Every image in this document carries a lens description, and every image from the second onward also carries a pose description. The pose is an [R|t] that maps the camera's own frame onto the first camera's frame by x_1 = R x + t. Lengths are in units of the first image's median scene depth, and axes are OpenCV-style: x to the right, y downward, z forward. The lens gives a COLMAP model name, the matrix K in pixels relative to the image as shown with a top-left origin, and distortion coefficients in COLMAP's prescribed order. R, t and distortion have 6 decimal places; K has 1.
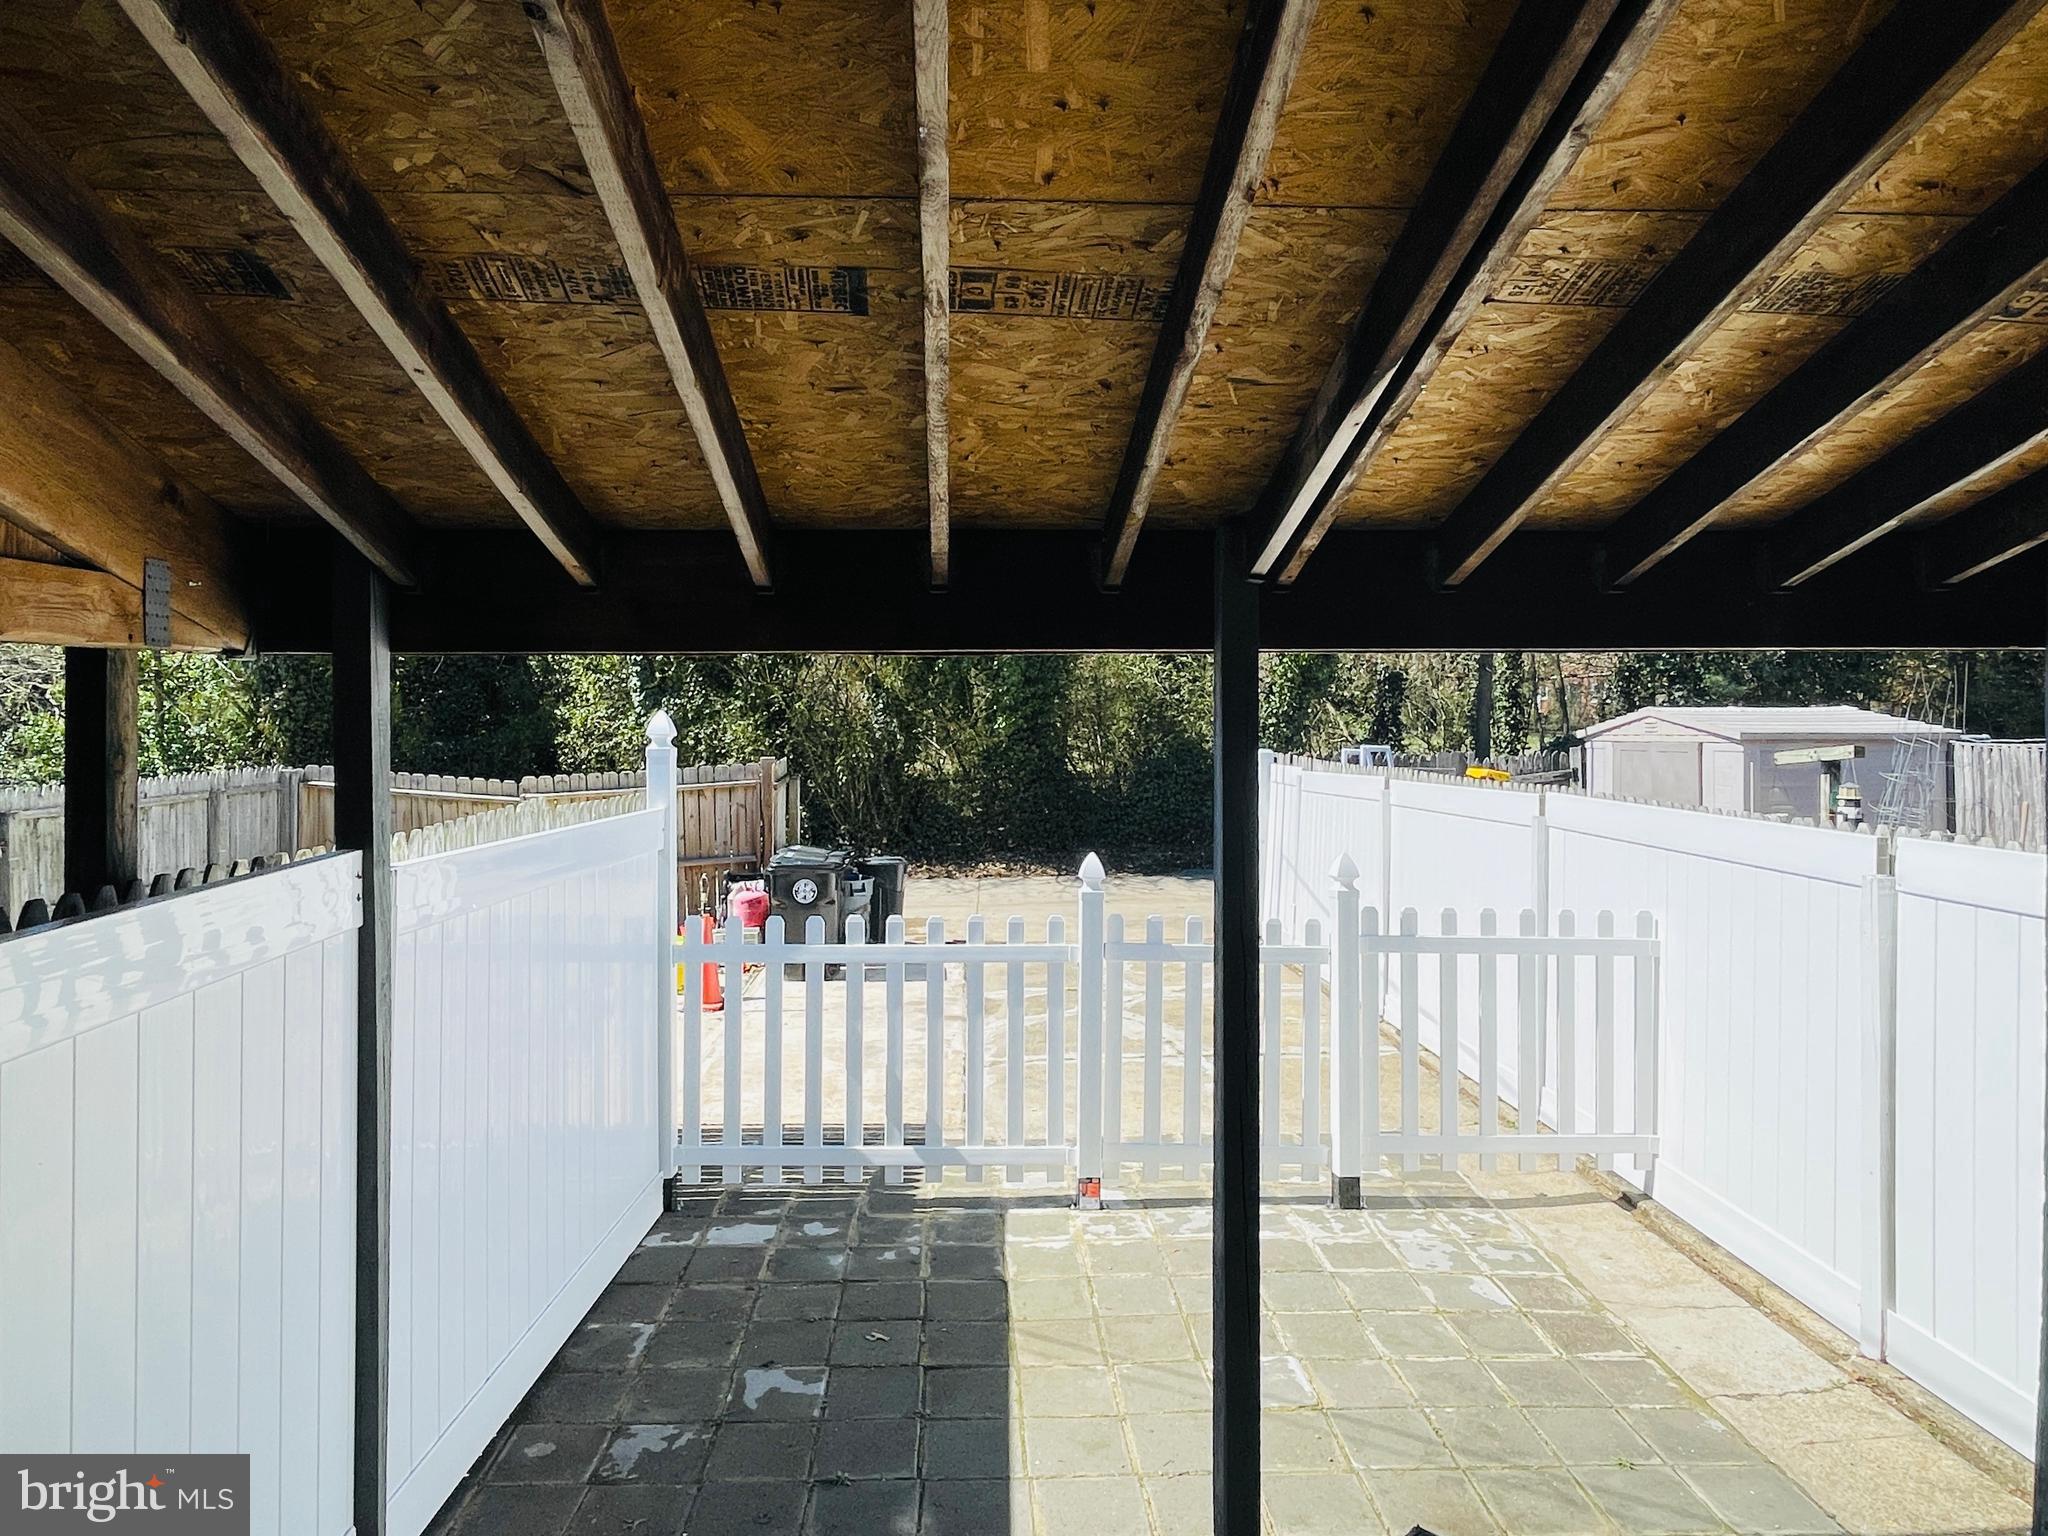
lens RADIAL K [[1121.1, 0, 1001.8], [0, 1121.1, 764.0], [0, 0, 1]] dist [-0.000961, -0.000244]
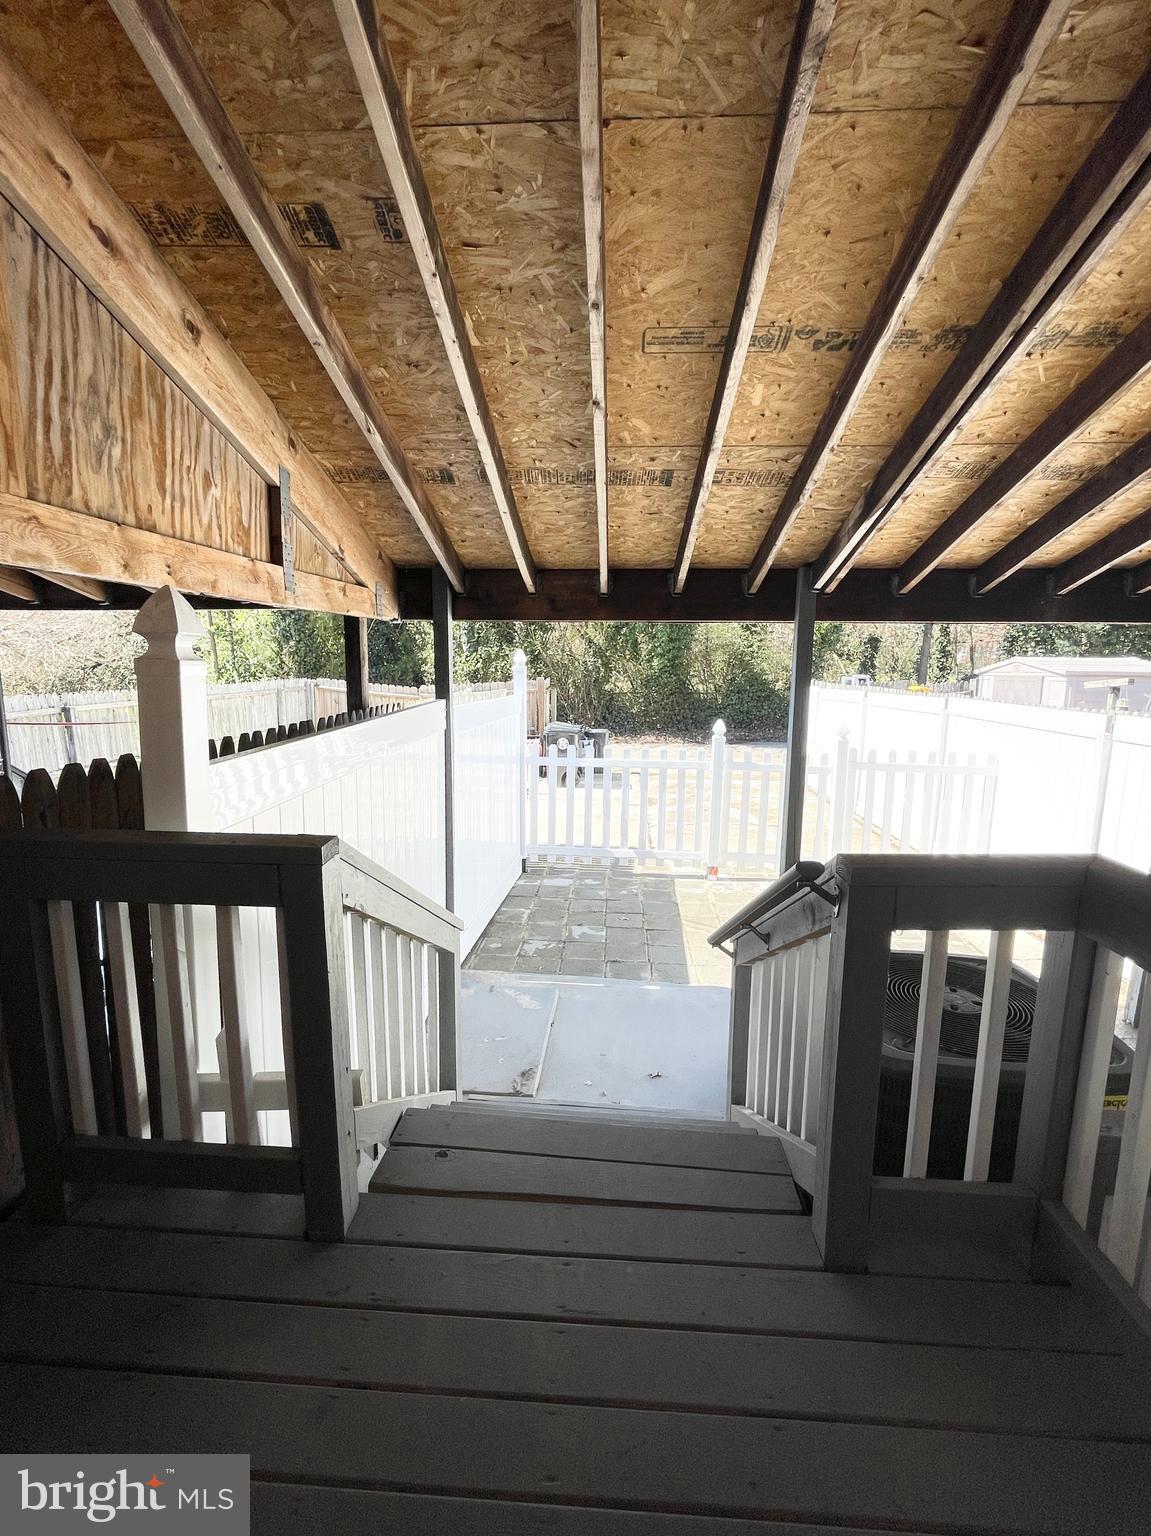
lens RADIAL K [[626.9, 0, 573.3], [0, 626.9, 766.5], [0, 0, 1]] dist [-0.002753, -0.000083]
pose [[0.994508, 0.029776, -0.100336, -0.079916], [-0.017242, 0.992188, 0.123554, 0.027744], [0.103231, -0.121145, 0.987252, -0.230855]]
